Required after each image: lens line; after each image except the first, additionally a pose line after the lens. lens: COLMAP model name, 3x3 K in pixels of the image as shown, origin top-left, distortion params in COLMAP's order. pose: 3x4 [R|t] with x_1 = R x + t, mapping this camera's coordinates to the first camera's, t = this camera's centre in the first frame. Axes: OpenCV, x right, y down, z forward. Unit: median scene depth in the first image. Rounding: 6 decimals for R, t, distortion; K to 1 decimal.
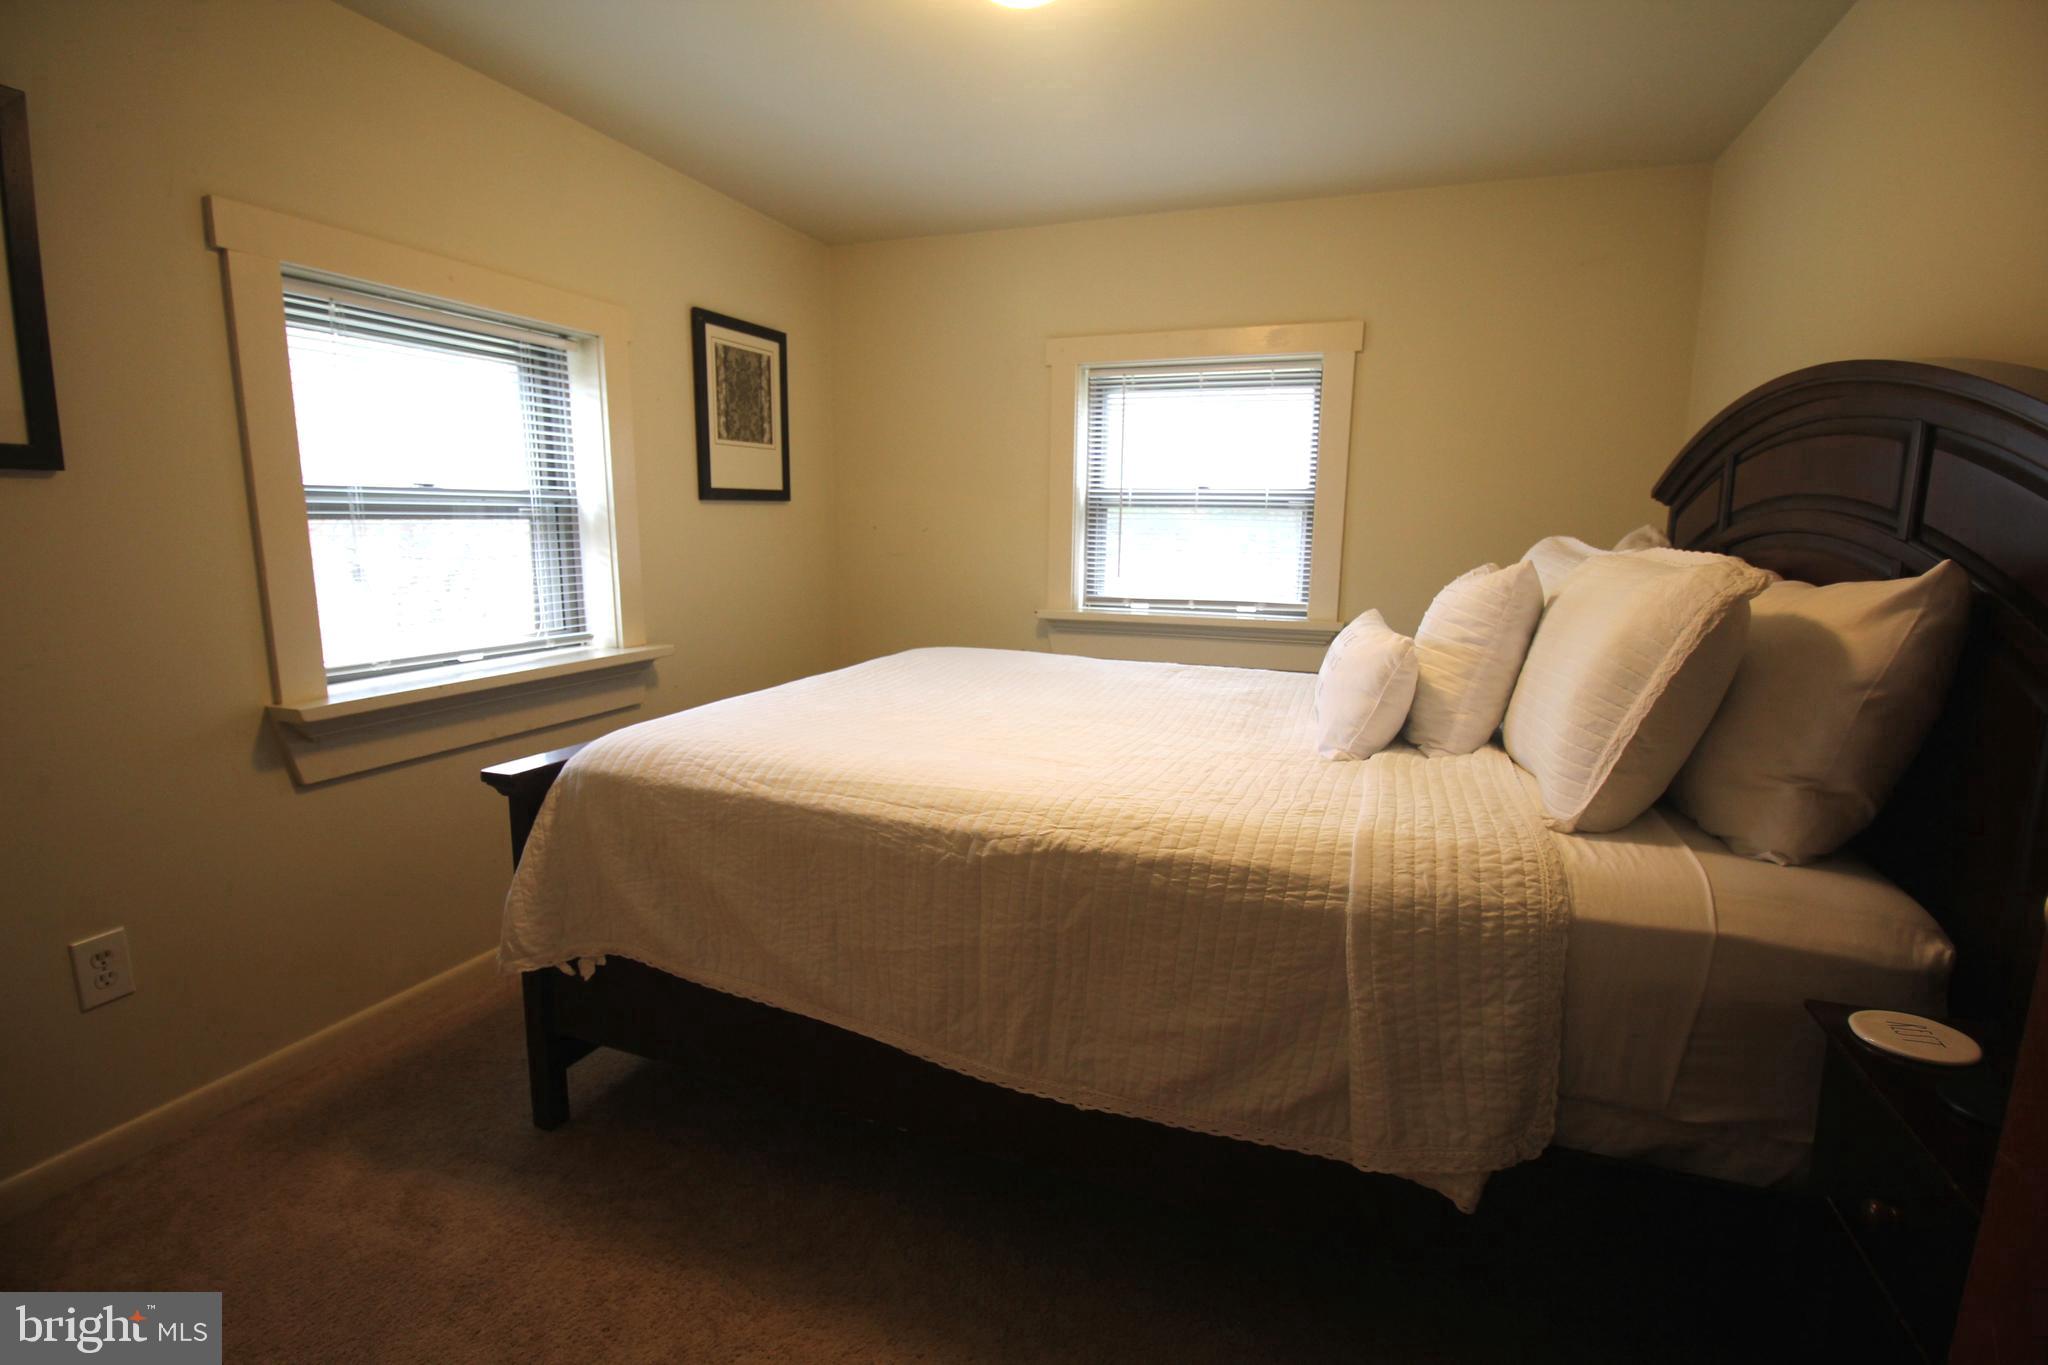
lens RADIAL K [[952.5, 0, 1024.0], [0, 952.5, 682.5], [0, 0, 1]] dist [-0.003904, -0.000889]
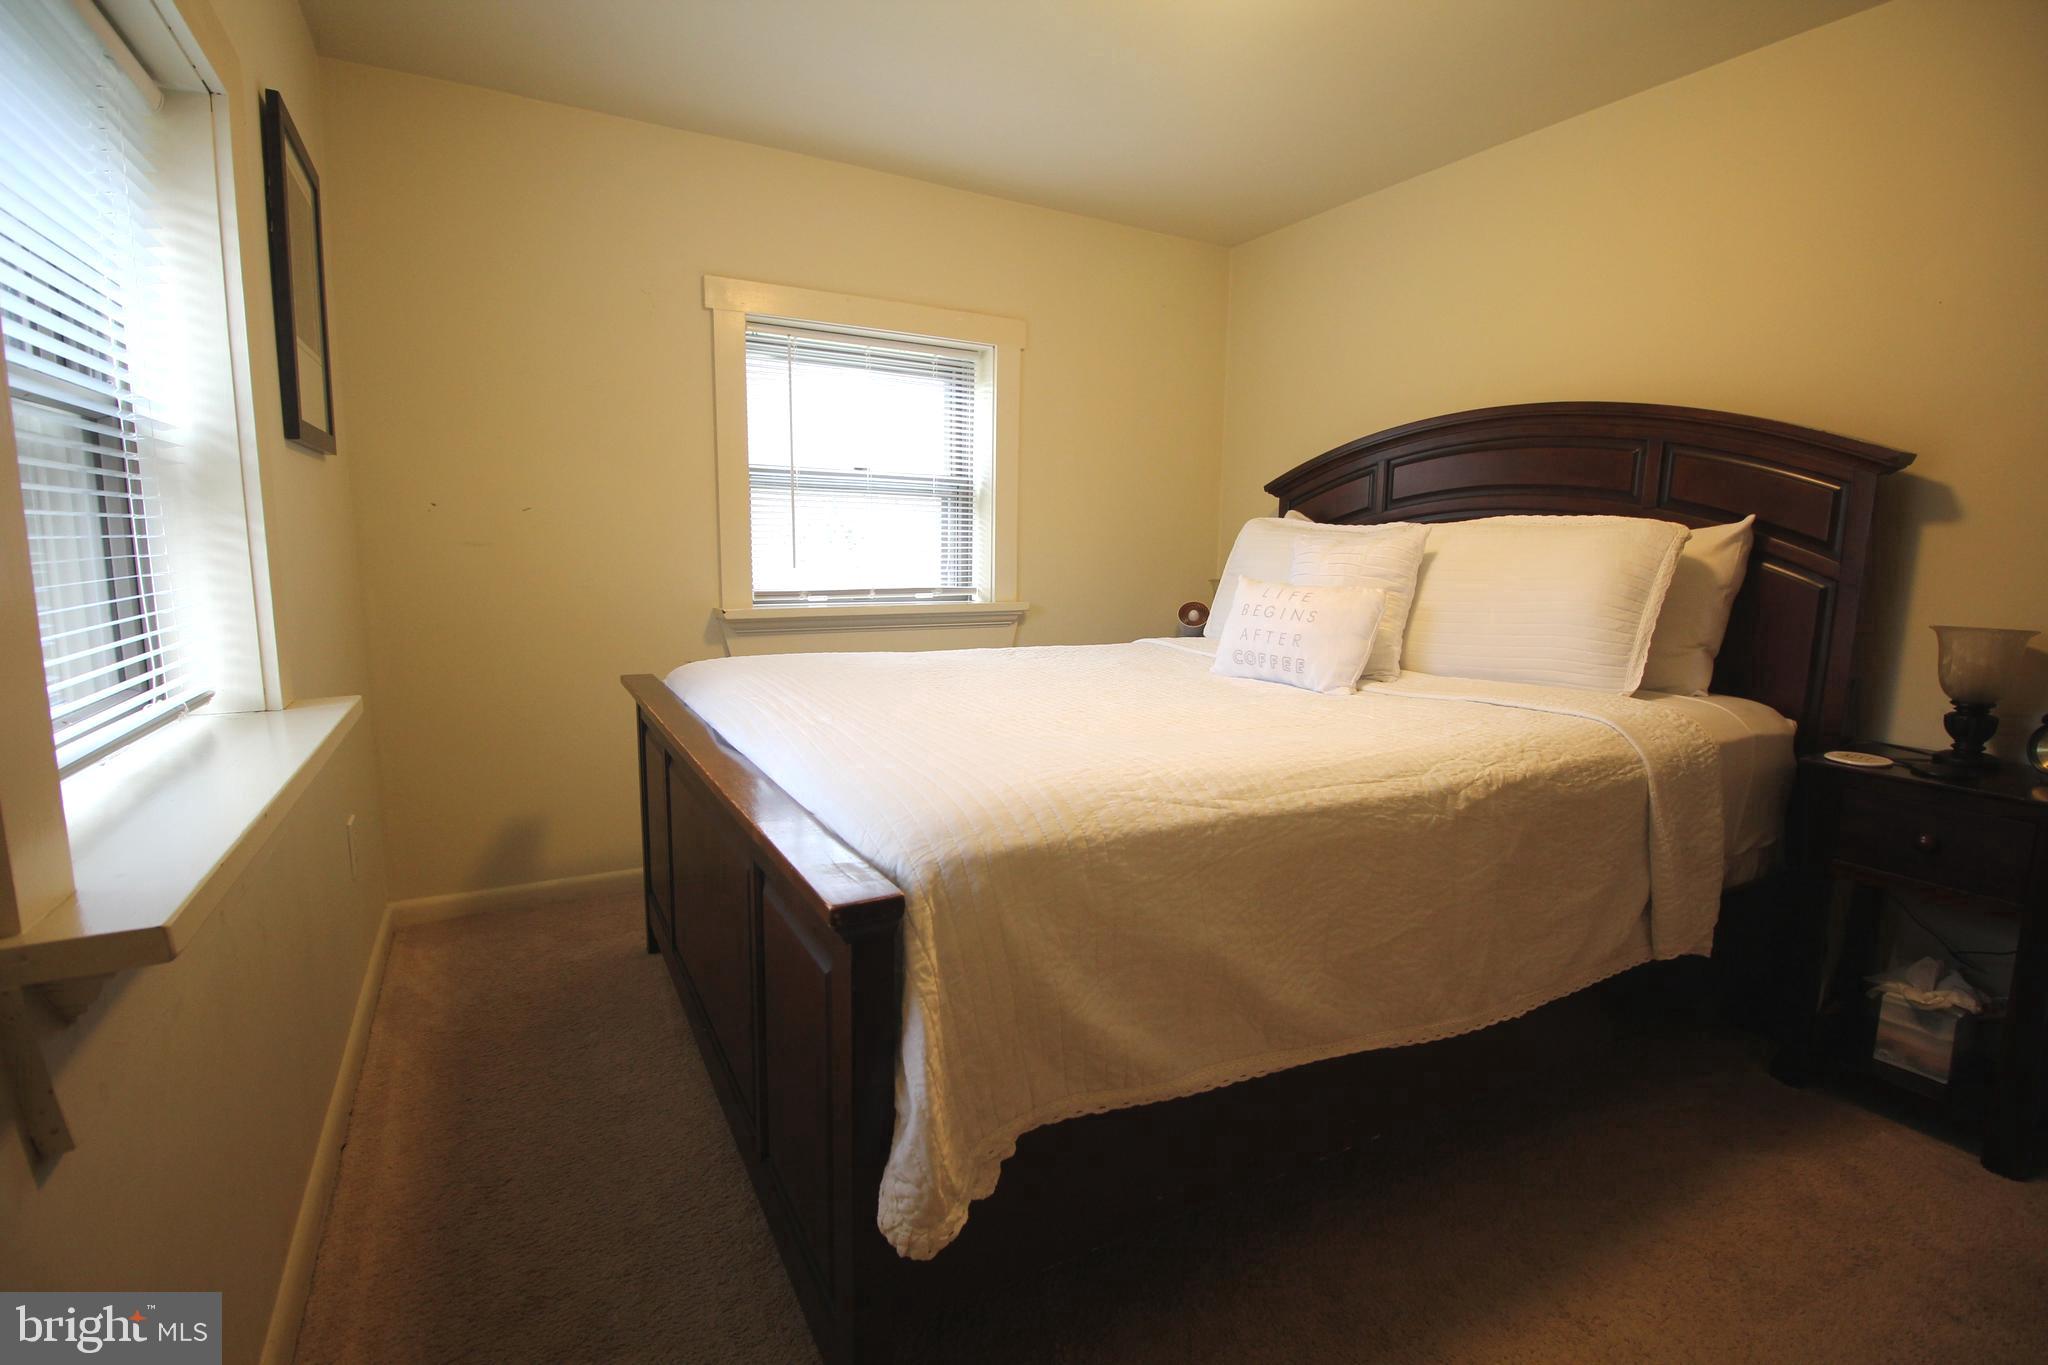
lens RADIAL K [[952.5, 0, 1024.0], [0, 952.5, 682.5], [0, 0, 1]] dist [-0.003904, -0.000889]
pose [[0.642359, -0.113920, 0.757890, -0.933419], [0.122447, 0.991443, 0.045244, -0.042322], [-0.756559, 0.063738, 0.650812, 0.602586]]
